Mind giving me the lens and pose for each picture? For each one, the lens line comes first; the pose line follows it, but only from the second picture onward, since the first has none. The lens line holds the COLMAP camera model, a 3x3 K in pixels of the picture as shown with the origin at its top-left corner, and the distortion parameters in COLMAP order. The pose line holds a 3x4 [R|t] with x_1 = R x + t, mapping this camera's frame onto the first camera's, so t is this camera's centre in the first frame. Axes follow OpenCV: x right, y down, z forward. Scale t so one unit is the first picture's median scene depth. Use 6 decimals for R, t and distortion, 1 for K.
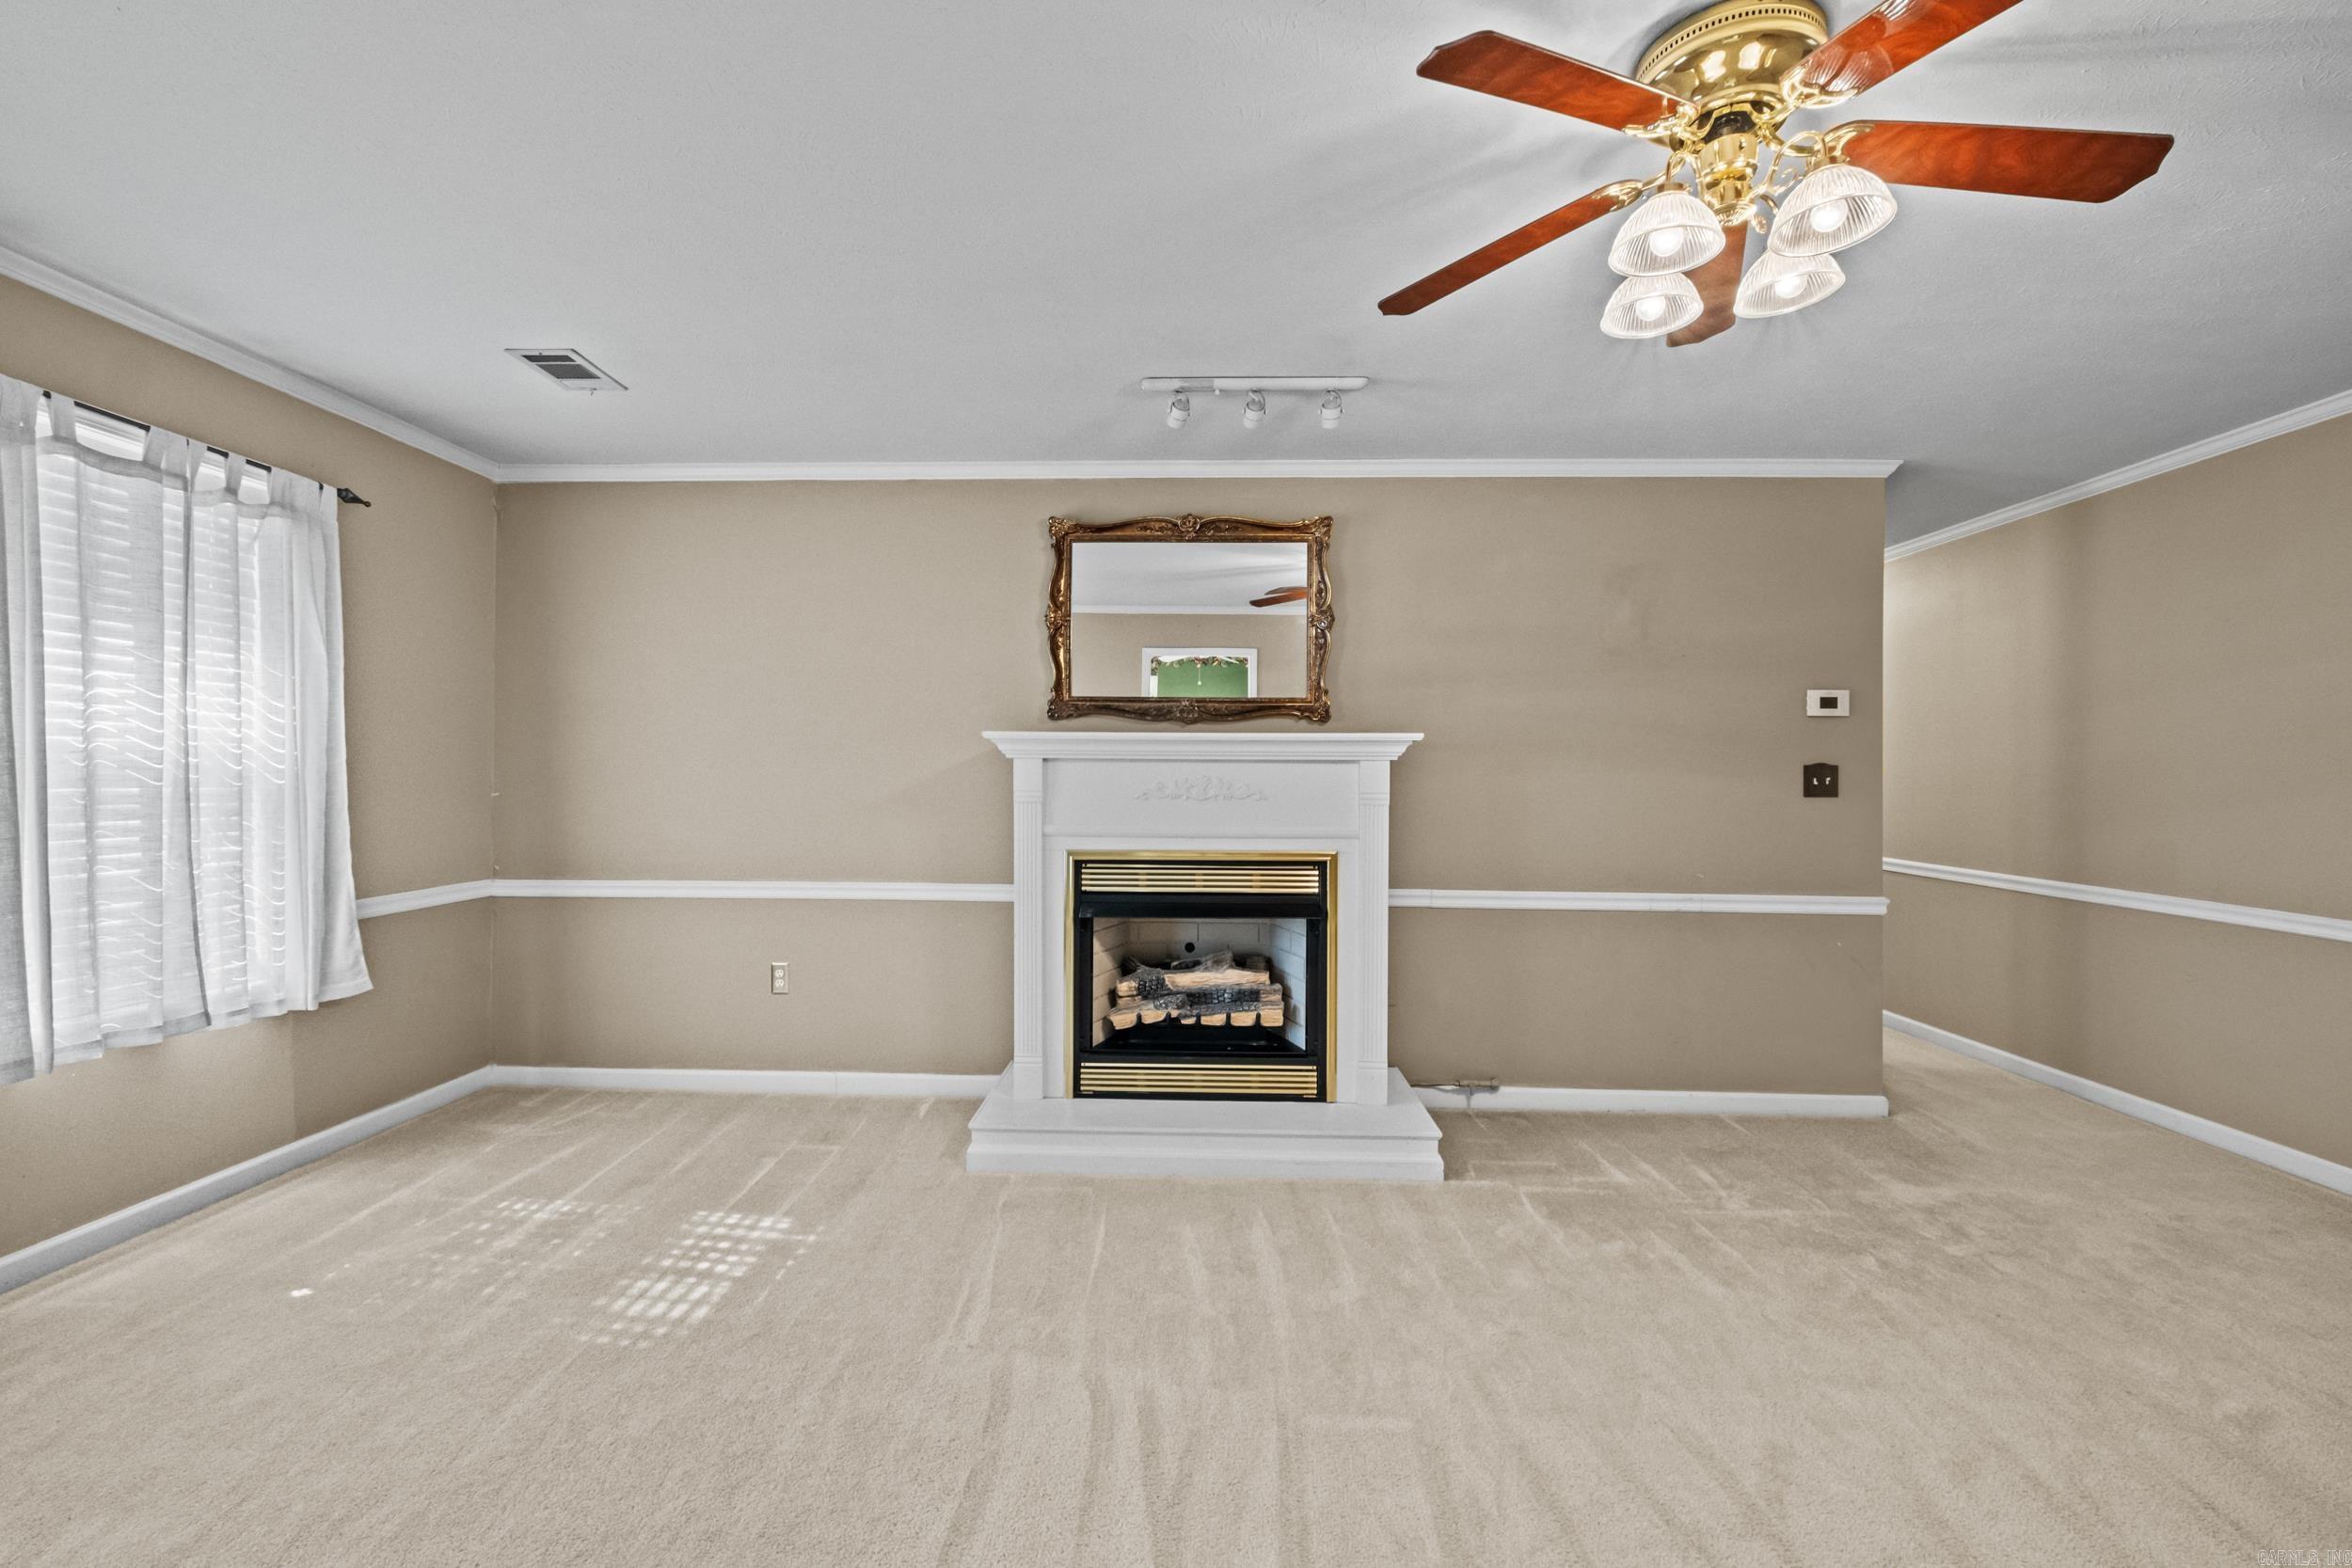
lens RADIAL K [[1043.2, 0, 1164.5], [0, 1043.2, 769.9], [0, 0, 1]] dist [-0.003965, -0.000914]
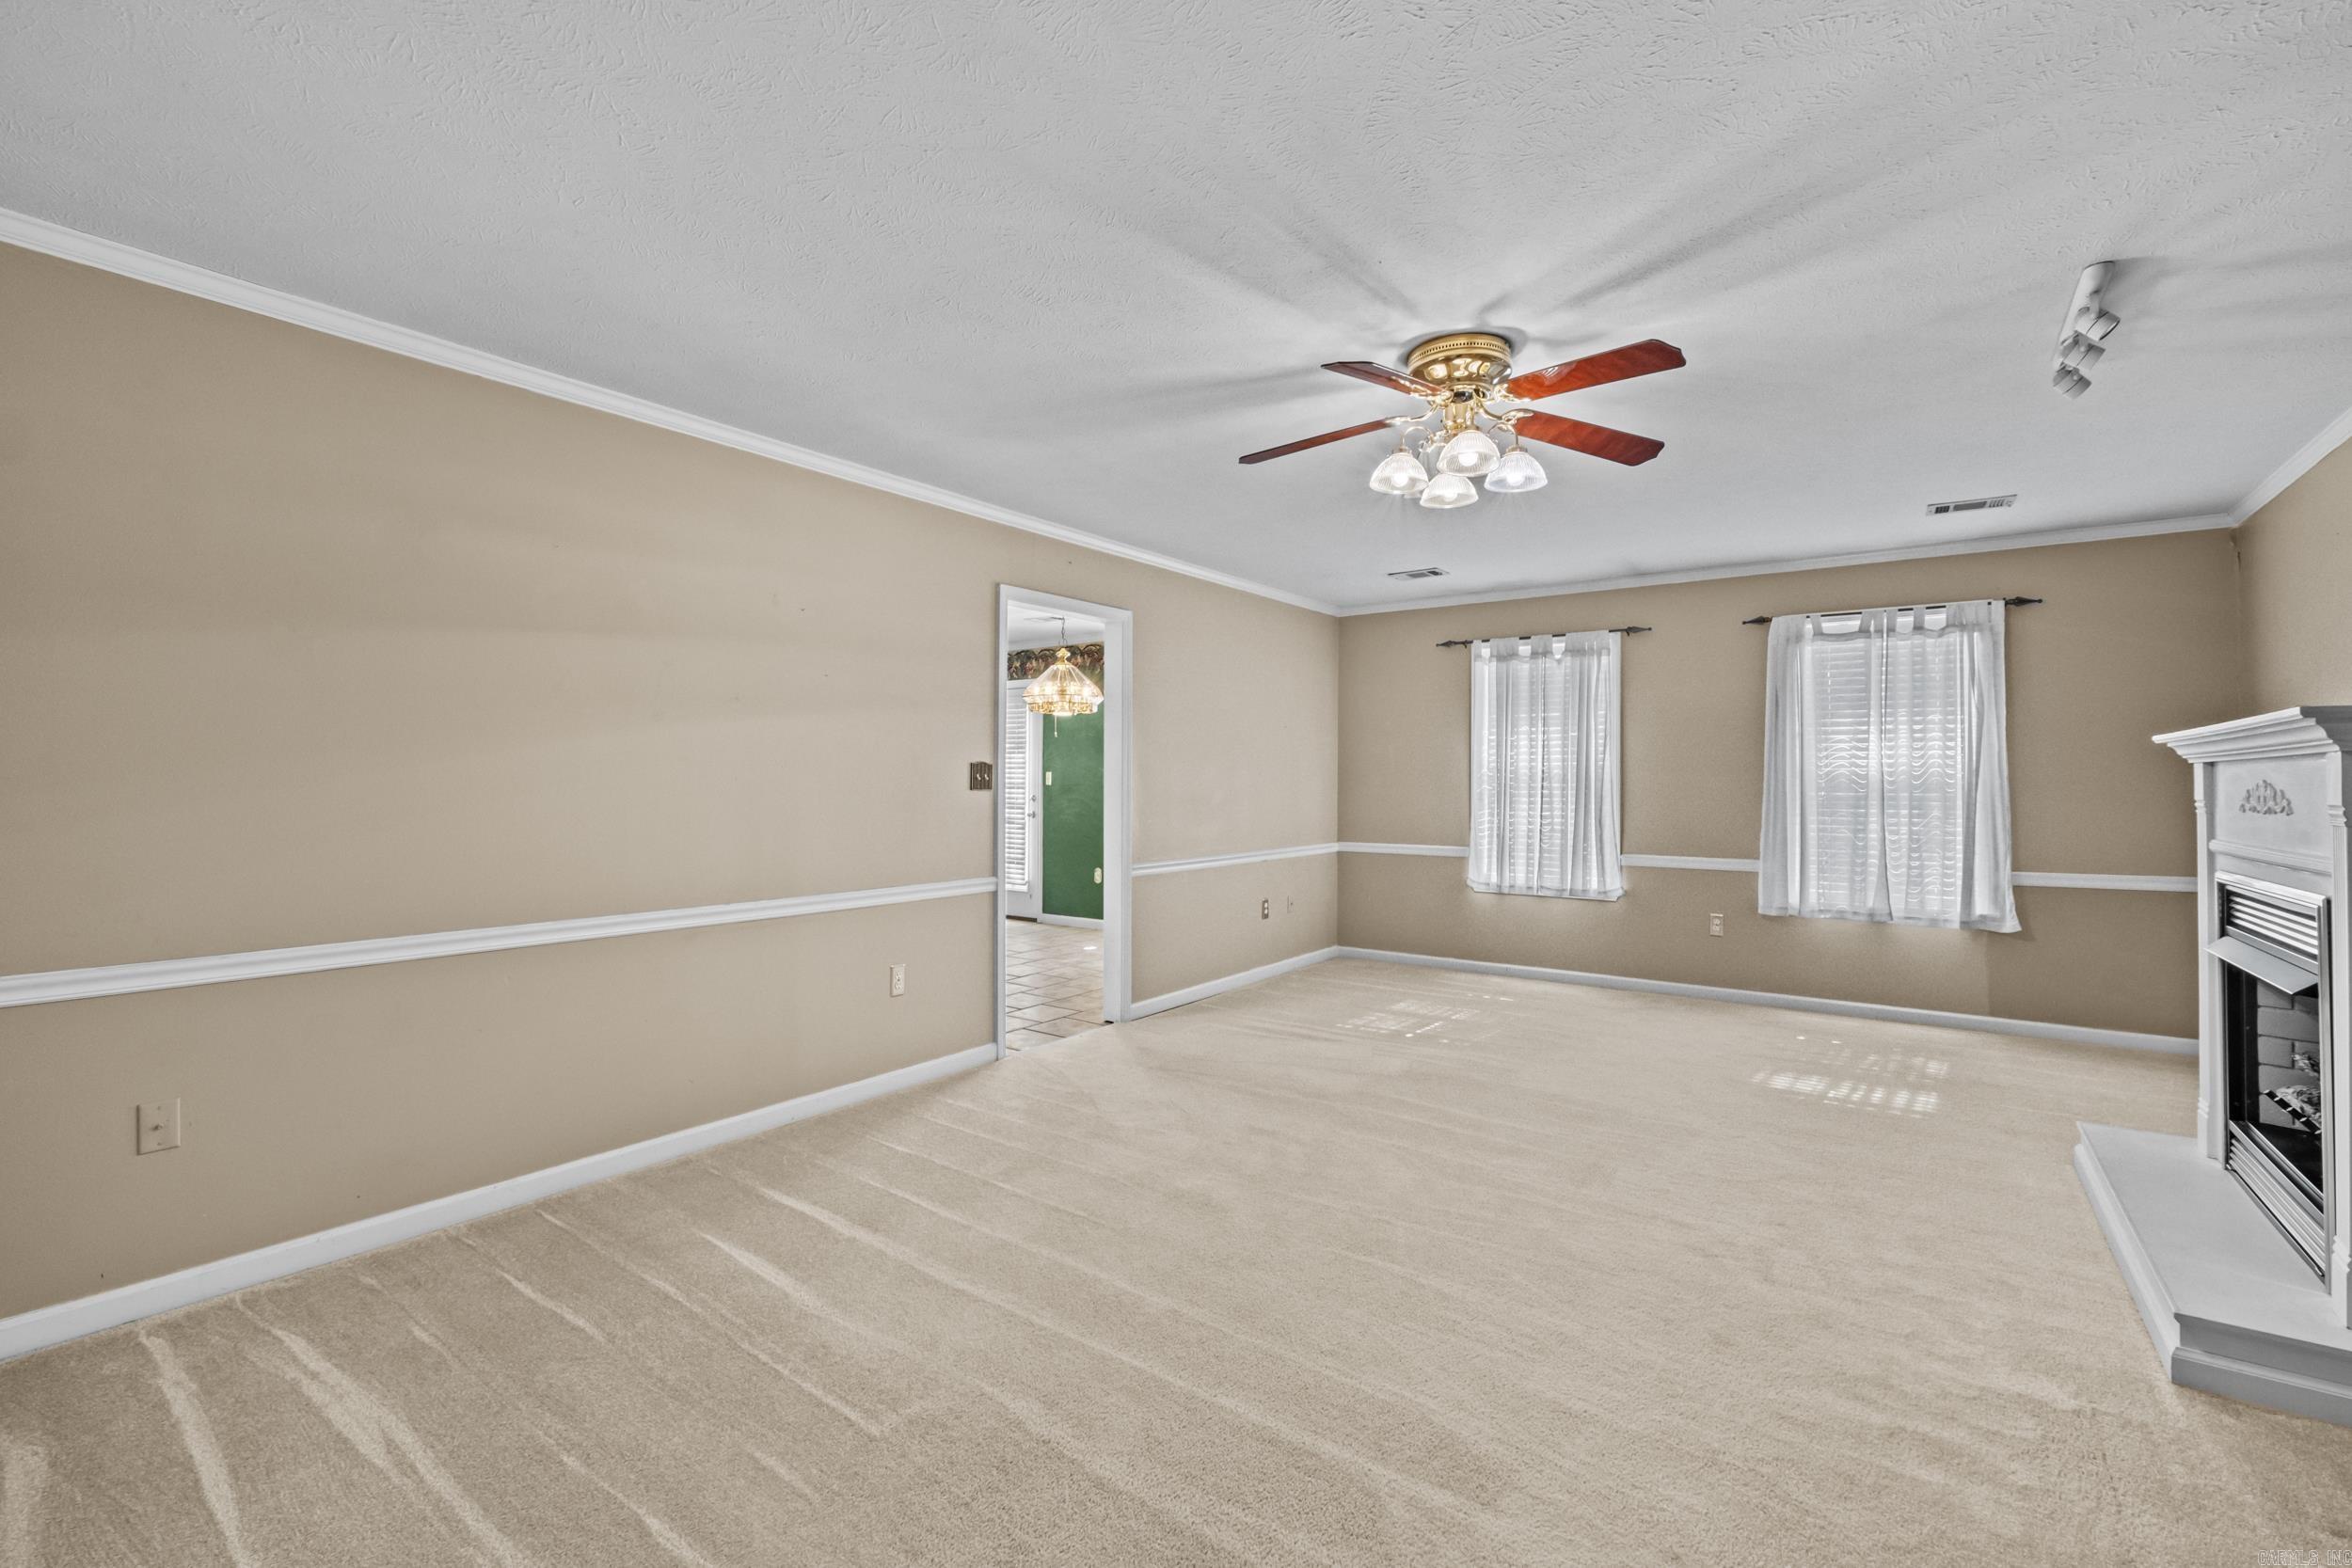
lens RADIAL K [[1015.1, 0, 1156.8], [0, 1015.1, 769.4], [0, 0, 1]] dist [0.001086, 0.000166]
pose [[-0.564809, -0.020847, -0.824959, 1.082658], [-0.000930, 0.999696, -0.024625, 0.016805], [0.825221, -0.013141, -0.564657, 0.763667]]
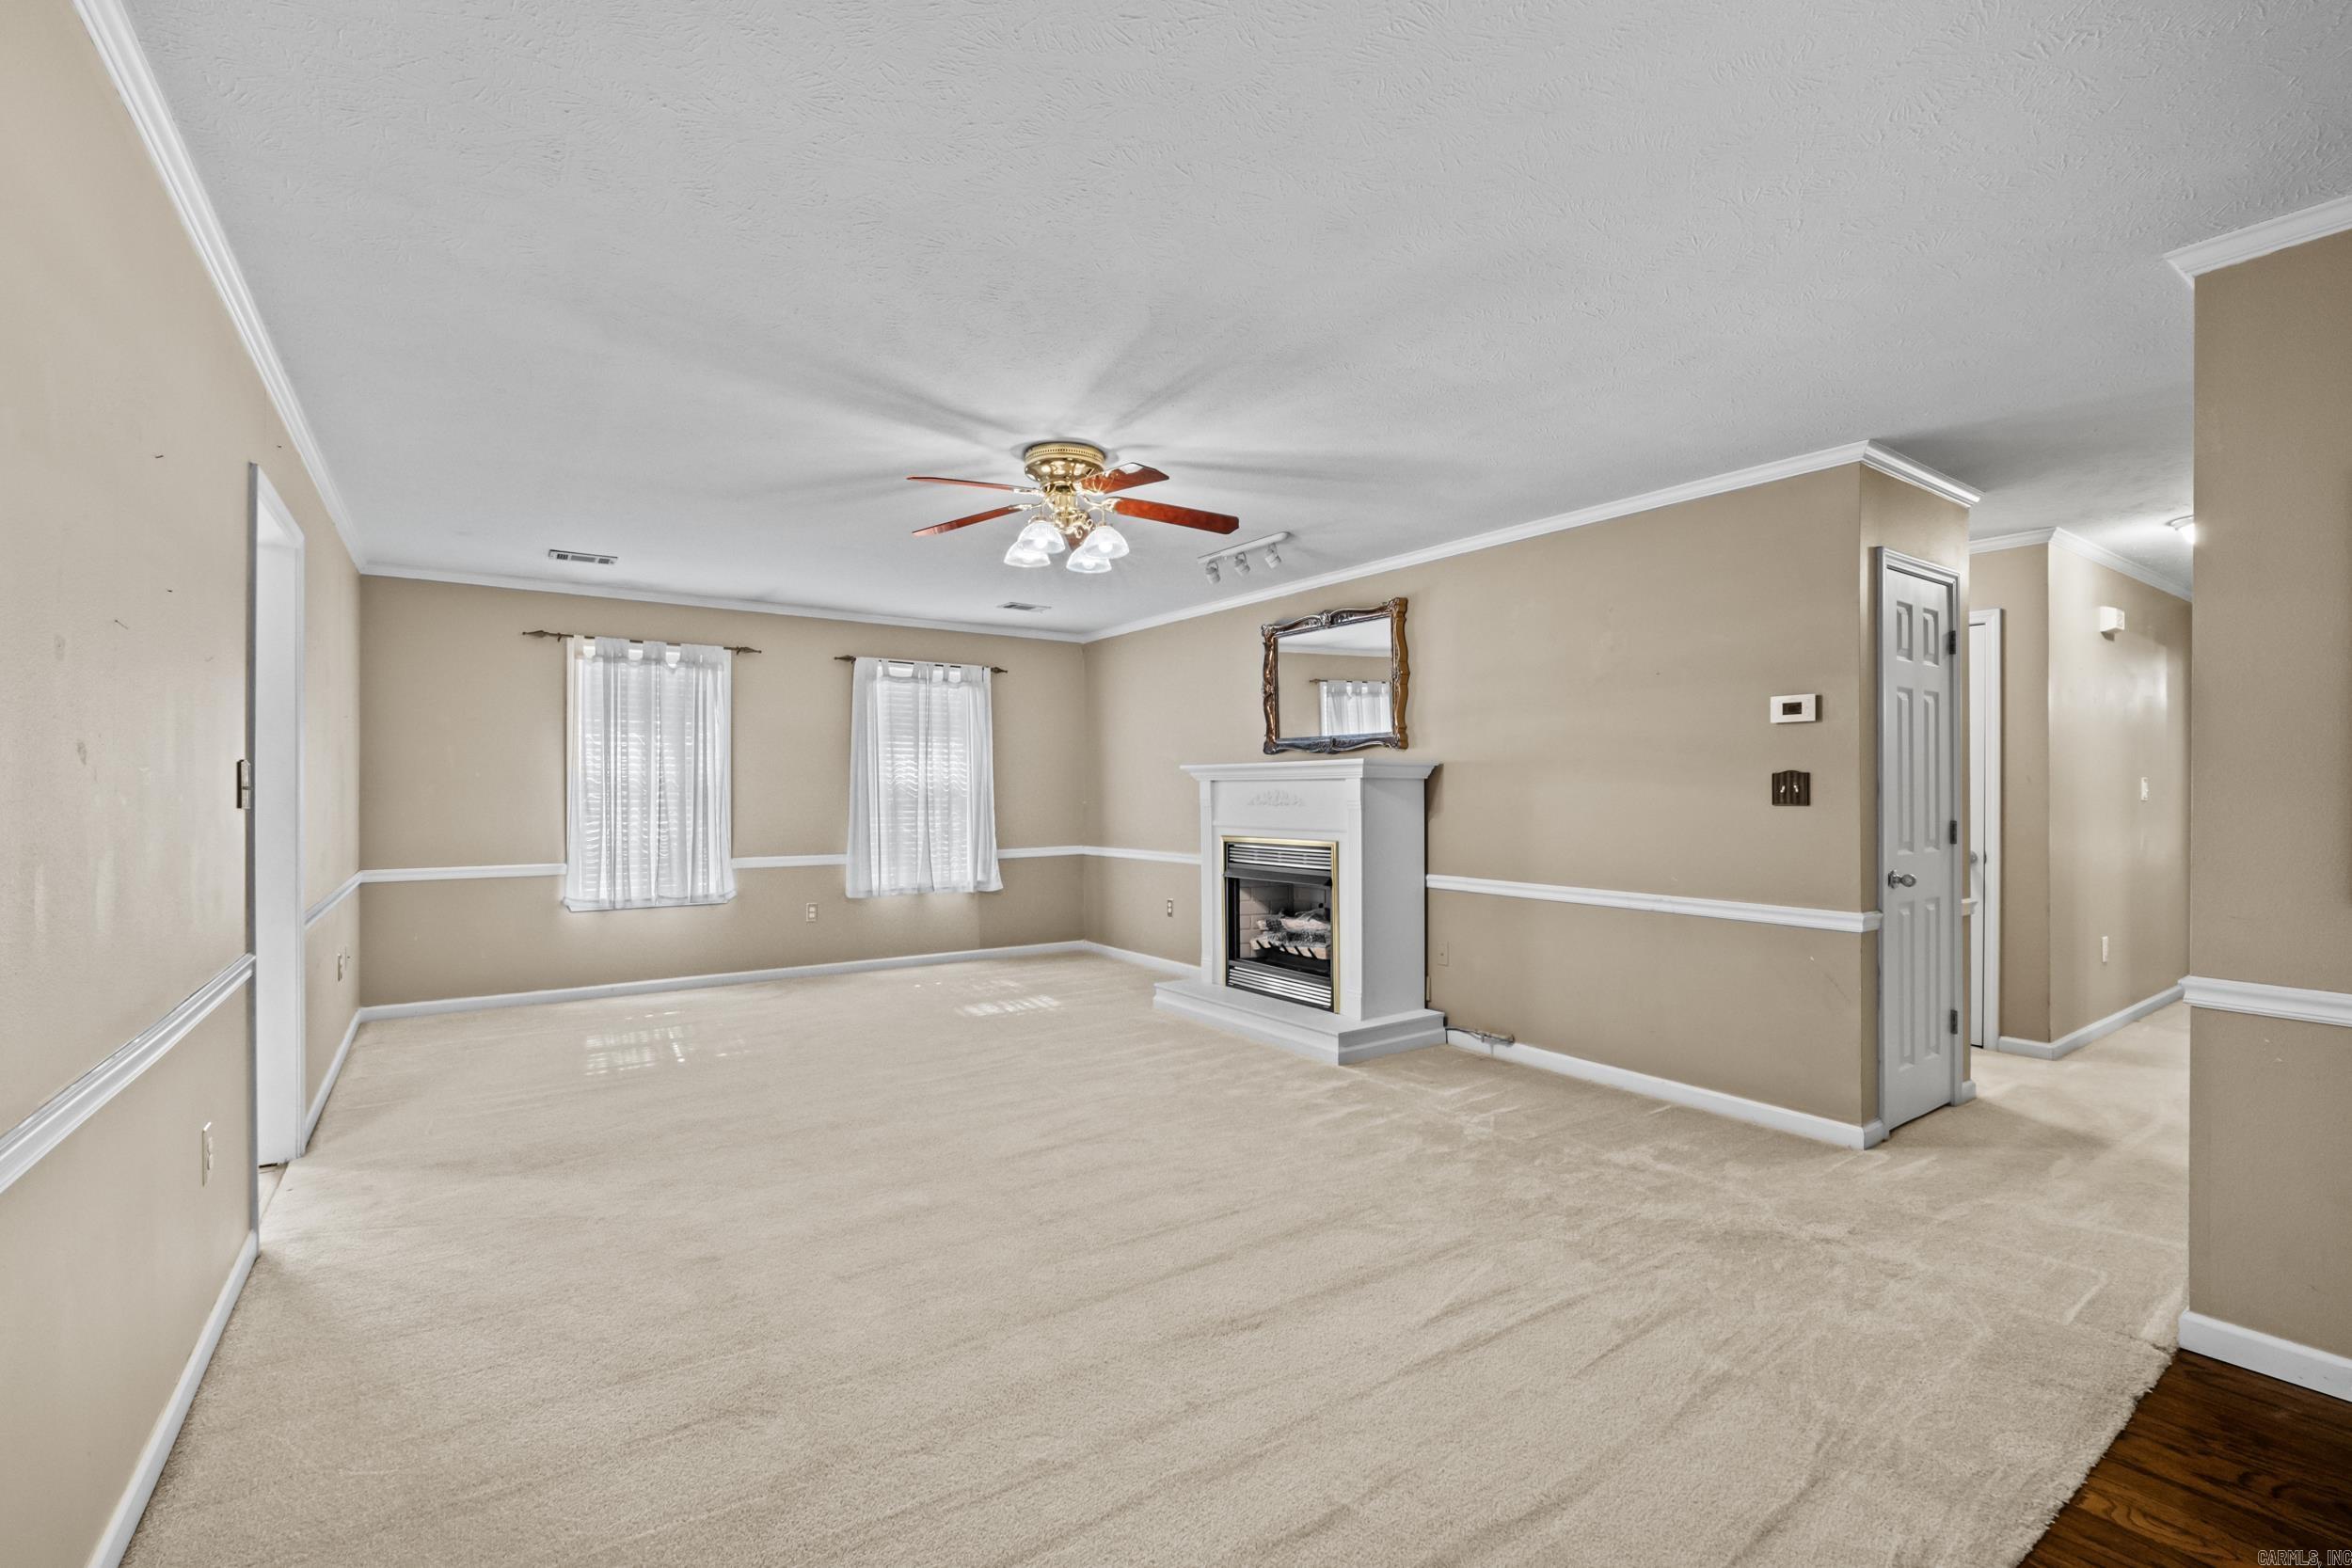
lens RADIAL K [[1032.5, 0, 1150.4], [0, 1032.5, 790.1], [0, 0, 1]] dist [0.001455, 0.000237]
pose [[0.590979, -0.009147, -0.806635, 1.176026], [0.012118, 0.999924, -0.002460, 0.007546], [0.806596, -0.008321, 0.591045, -0.059872]]
